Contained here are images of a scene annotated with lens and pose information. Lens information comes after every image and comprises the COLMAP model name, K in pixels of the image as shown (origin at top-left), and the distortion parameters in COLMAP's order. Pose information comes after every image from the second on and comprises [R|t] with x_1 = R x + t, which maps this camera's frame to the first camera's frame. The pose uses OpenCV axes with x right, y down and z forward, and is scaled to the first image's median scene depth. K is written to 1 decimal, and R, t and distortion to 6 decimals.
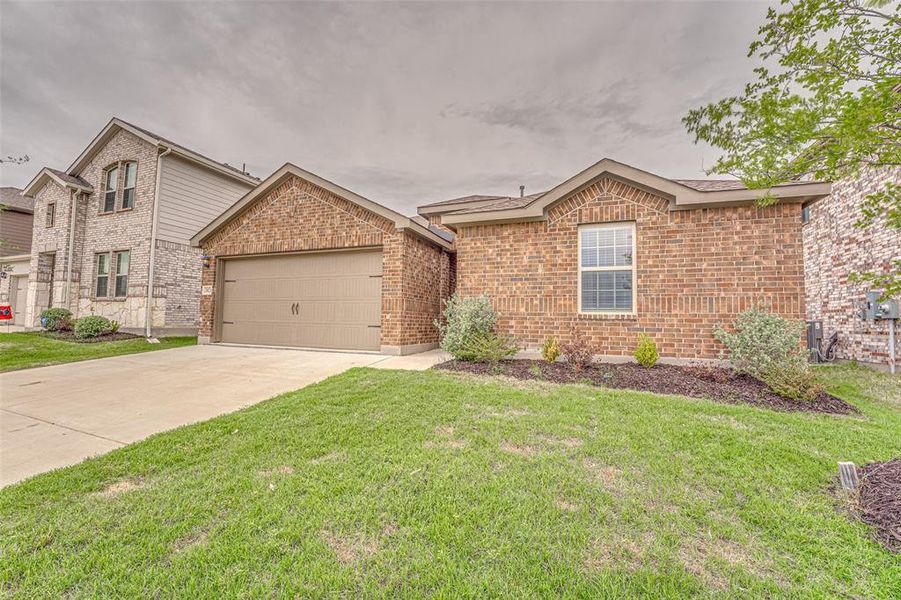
lens RADIAL K [[371.4, 0, 453.0], [0, 371.4, 300.2], [0, 0, 1]] dist [-0.033648, 0.005149]
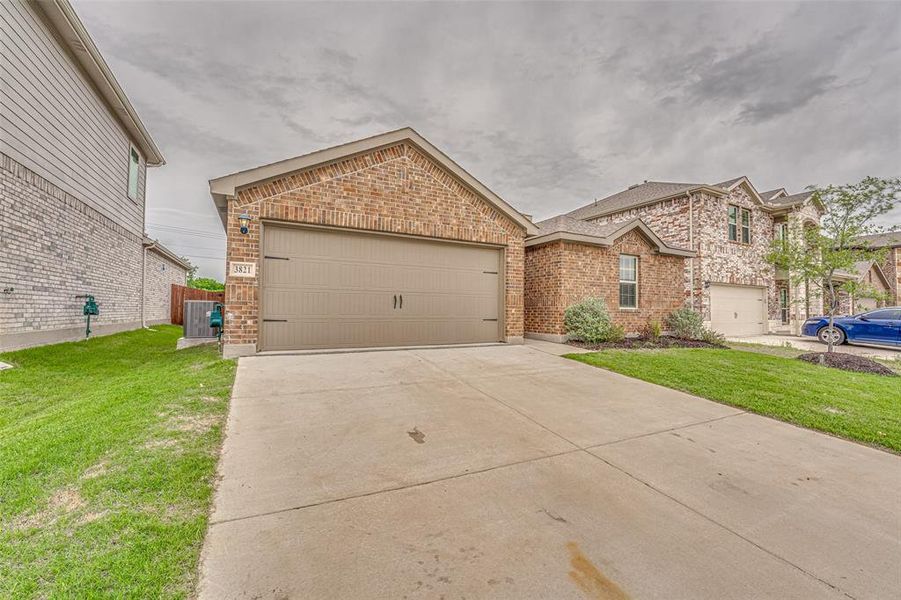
lens RADIAL K [[371.4, 0, 453.0], [0, 371.4, 300.2], [0, 0, 1]] dist [-0.033648, 0.005149]
pose [[0.660035, 0.008691, 0.751185, -1.261168], [-0.045281, 0.998575, 0.028233, -0.012562], [-0.749869, -0.052649, 0.659488, 0.440618]]
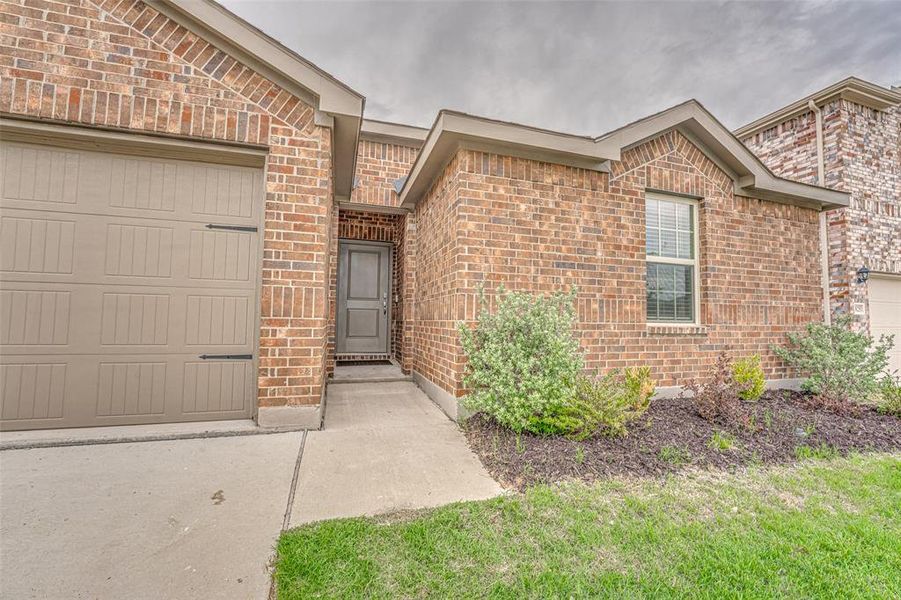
lens RADIAL K [[371.4, 0, 453.0], [0, 371.4, 300.2], [0, 0, 1]] dist [-0.033648, 0.005149]
pose [[0.786026, 0.025858, 0.617652, -0.304548], [-0.039086, 0.999205, 0.007910, -0.000183], [-0.616957, -0.030359, 0.786411, 0.646474]]
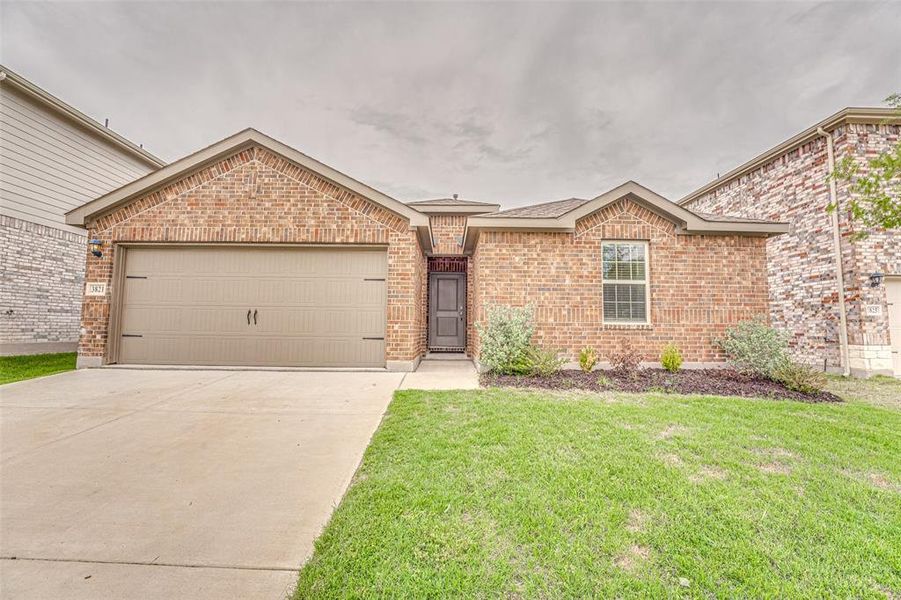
lens RADIAL K [[371.4, 0, 453.0], [0, 371.4, 300.2], [0, 0, 1]] dist [-0.033648, 0.005149]
pose [[0.929875, 0.018661, 0.367401, -0.410909], [-0.014727, 0.999800, -0.013507, -0.009730], [-0.367580, 0.007149, 0.929964, 0.164693]]
